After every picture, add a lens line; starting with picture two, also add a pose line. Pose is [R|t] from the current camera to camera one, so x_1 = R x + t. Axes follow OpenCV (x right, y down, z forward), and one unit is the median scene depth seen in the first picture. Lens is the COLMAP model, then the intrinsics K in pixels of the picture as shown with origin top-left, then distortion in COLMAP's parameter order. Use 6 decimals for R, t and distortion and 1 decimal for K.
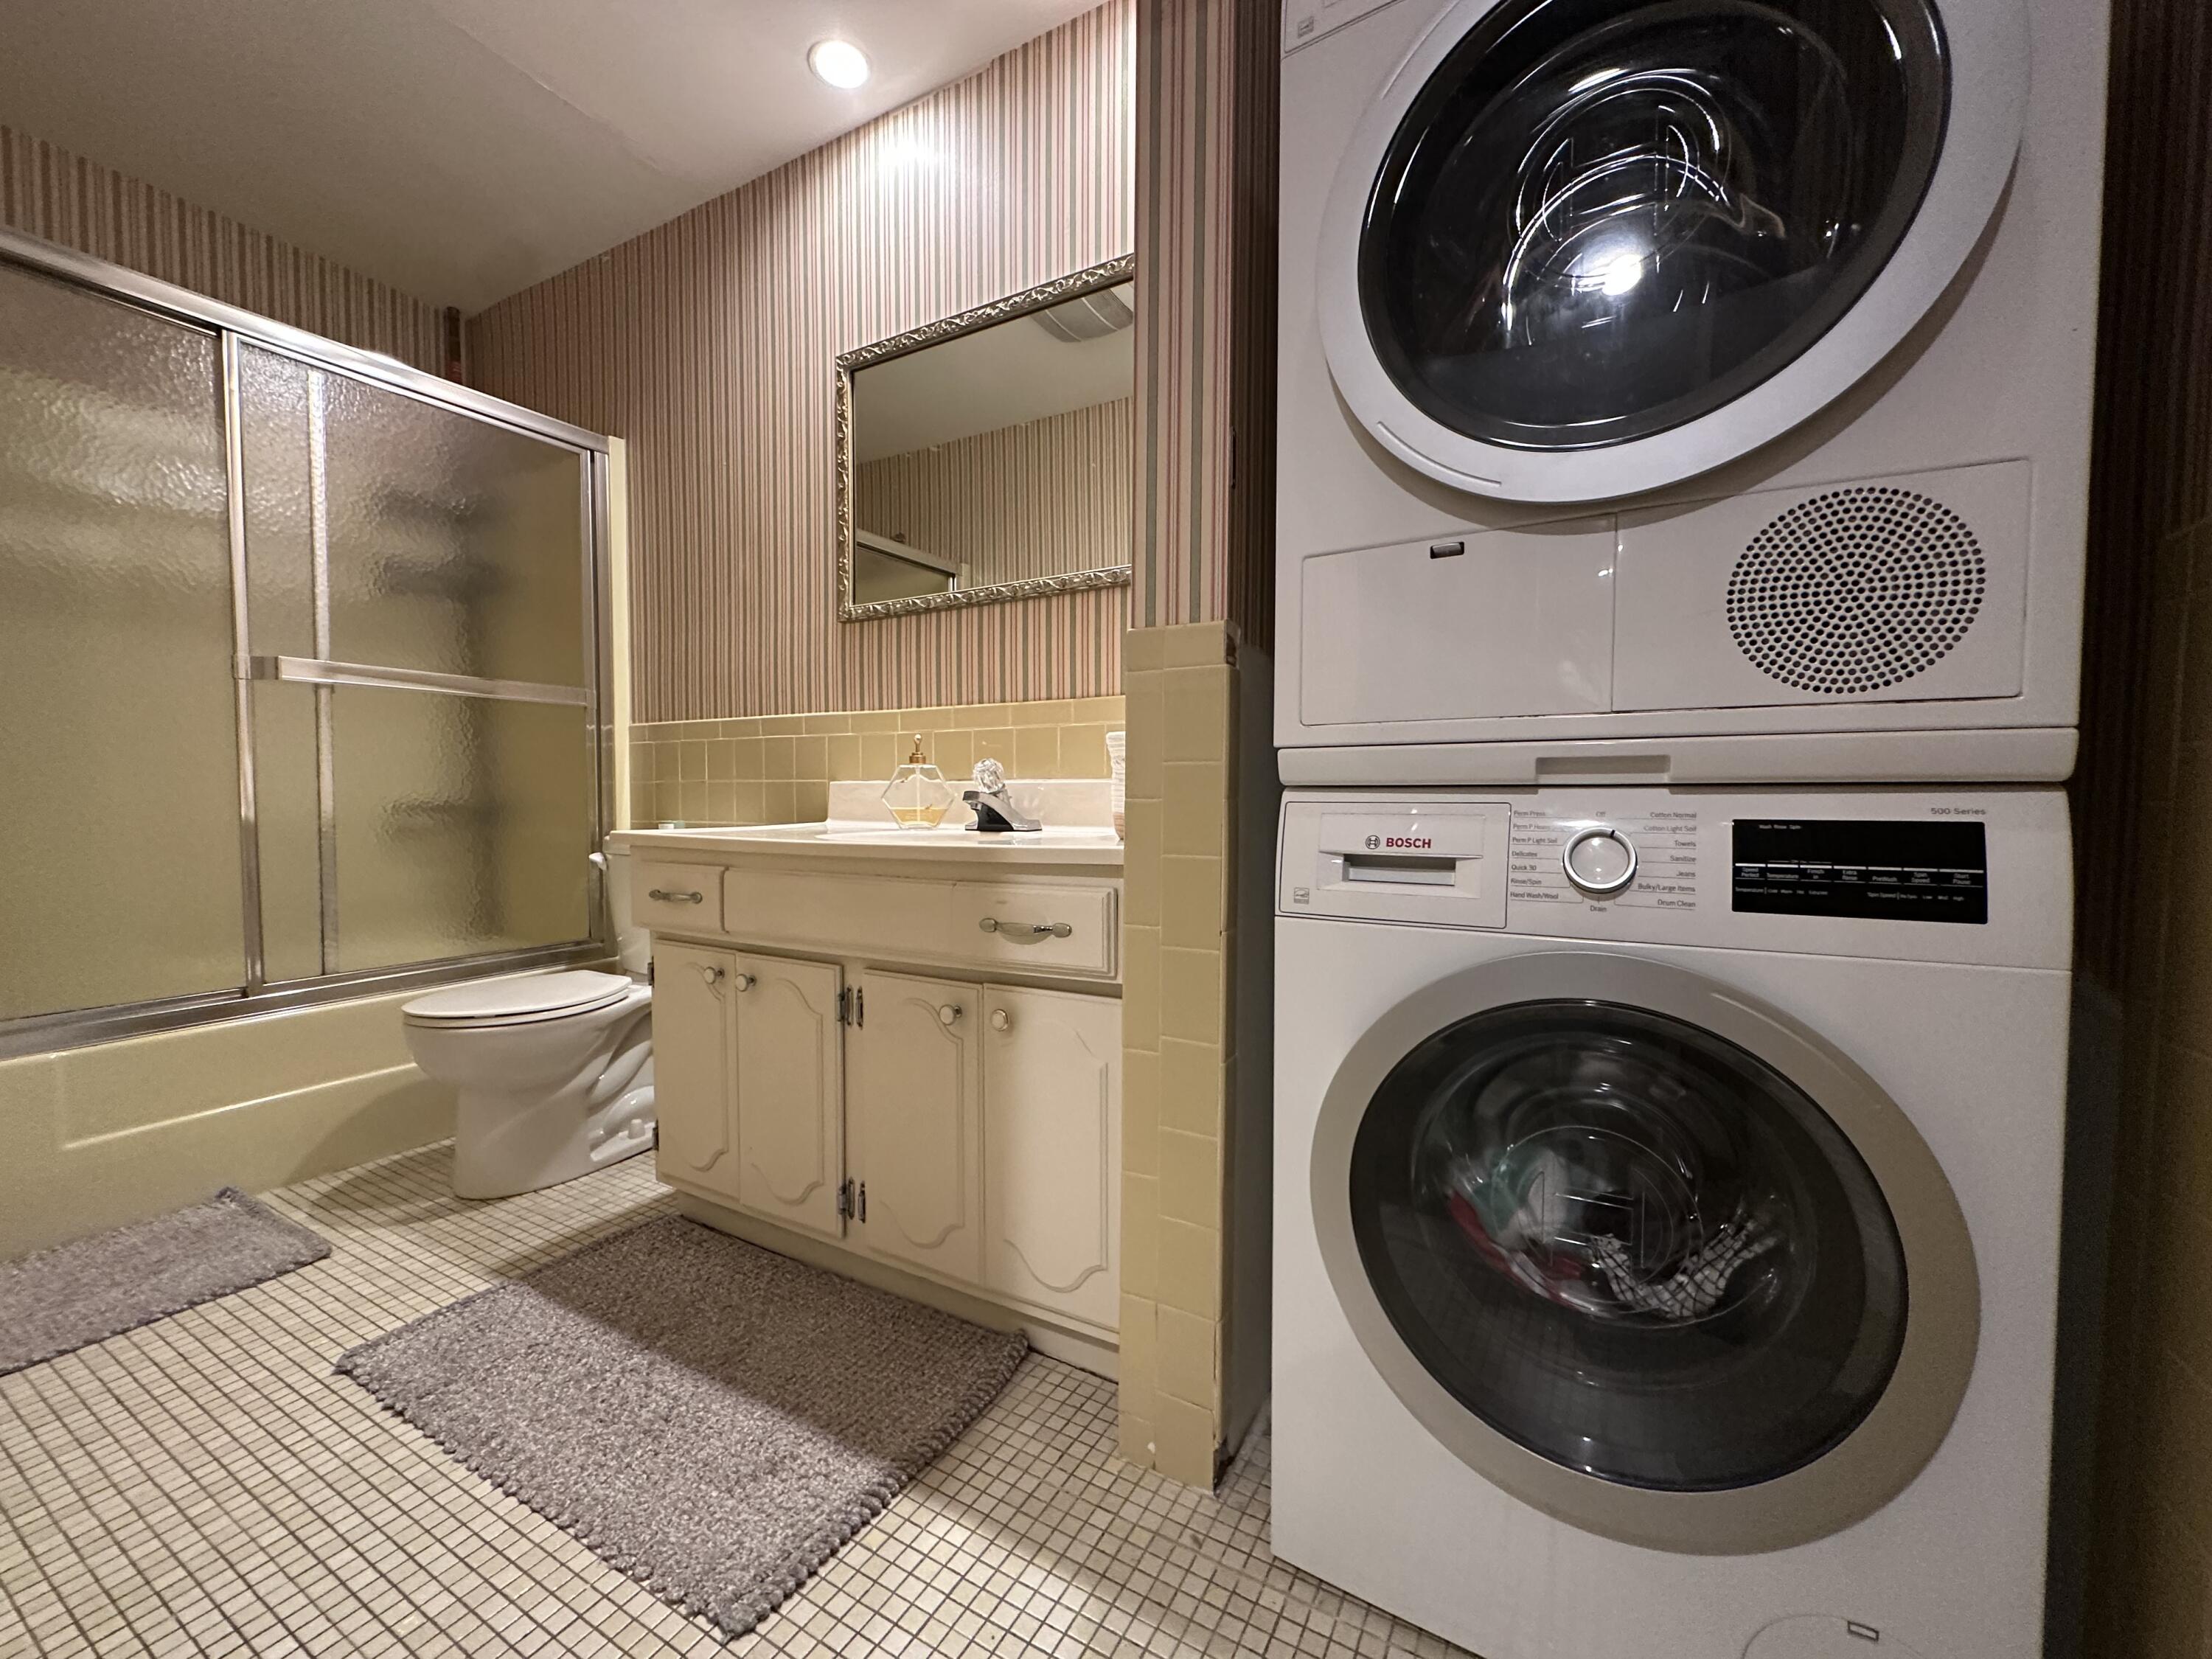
lens RADIAL K [[879.8, 0, 1102.6], [0, 879.8, 832.4], [0, 0, 1]] dist [-0.004520, 0.001088]
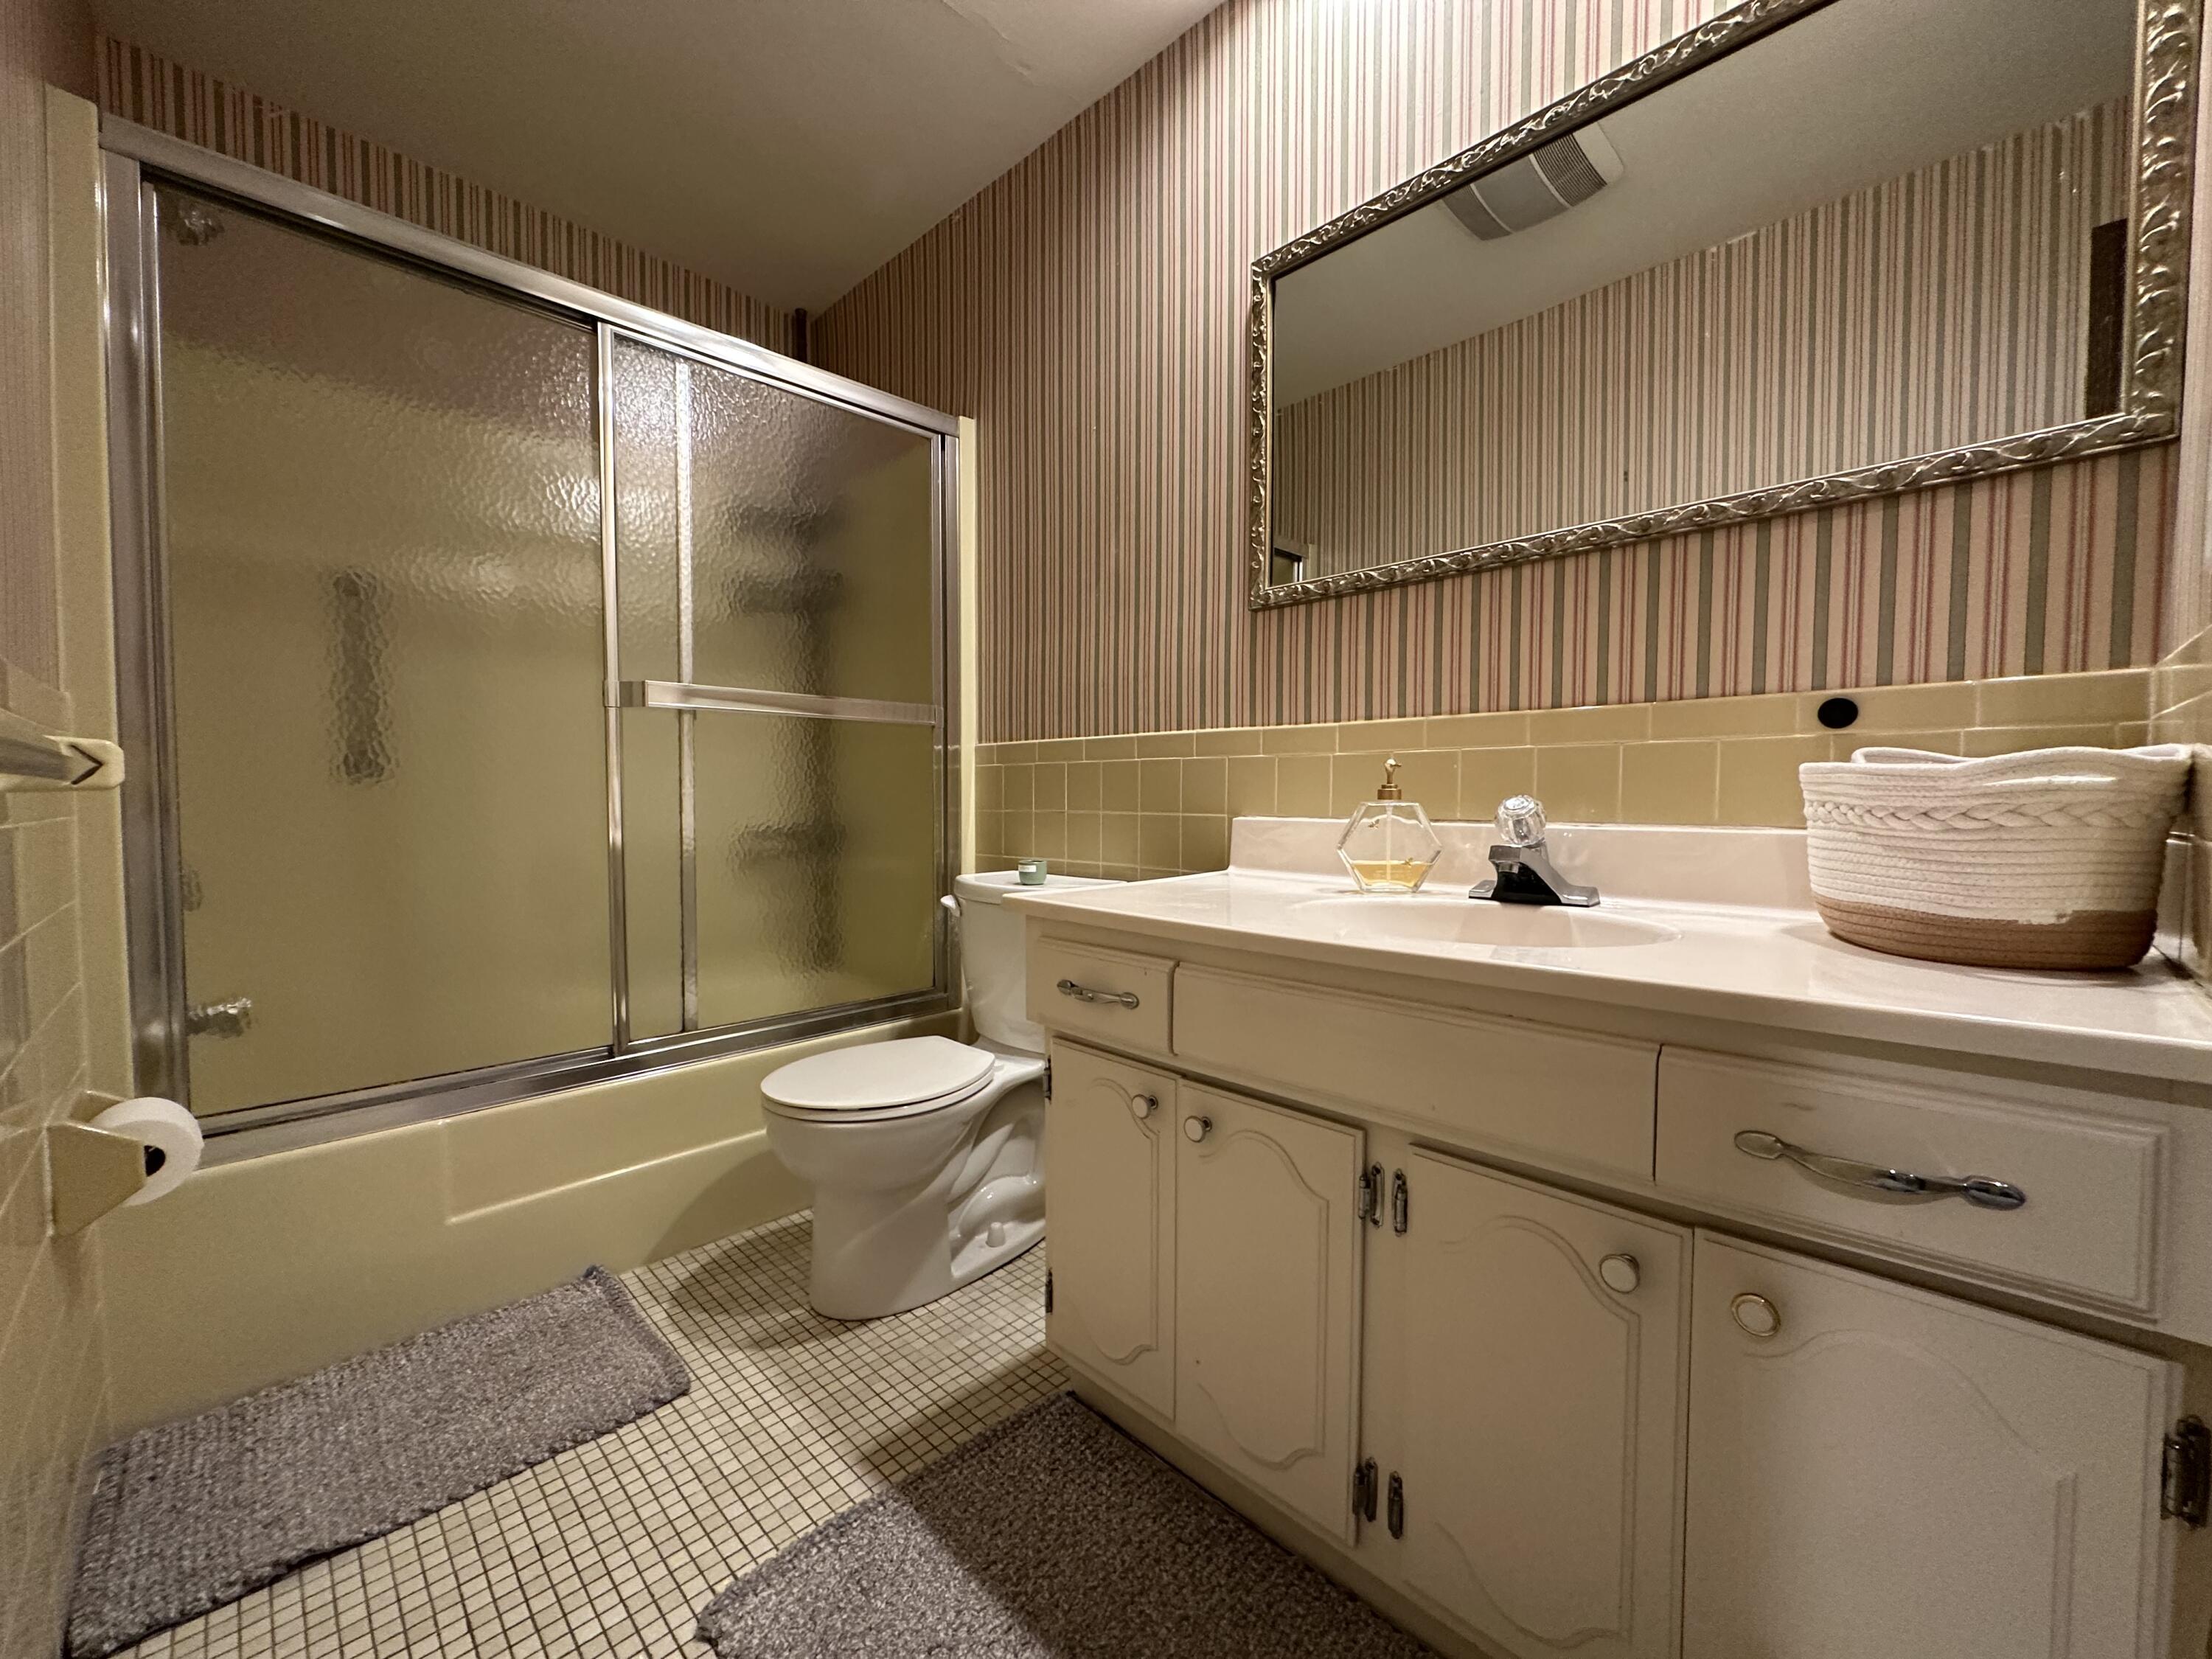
lens RADIAL K [[873.9, 0, 1106.0], [0, 873.9, 829.5], [0, 0, 1]] dist [-0.004712, 0.000228]
pose [[0.963808, 0.008754, -0.266455, -0.232168], [-0.009317, 0.999956, -0.000849, -0.049238], [0.266436, 0.003301, 0.963847, 0.250166]]
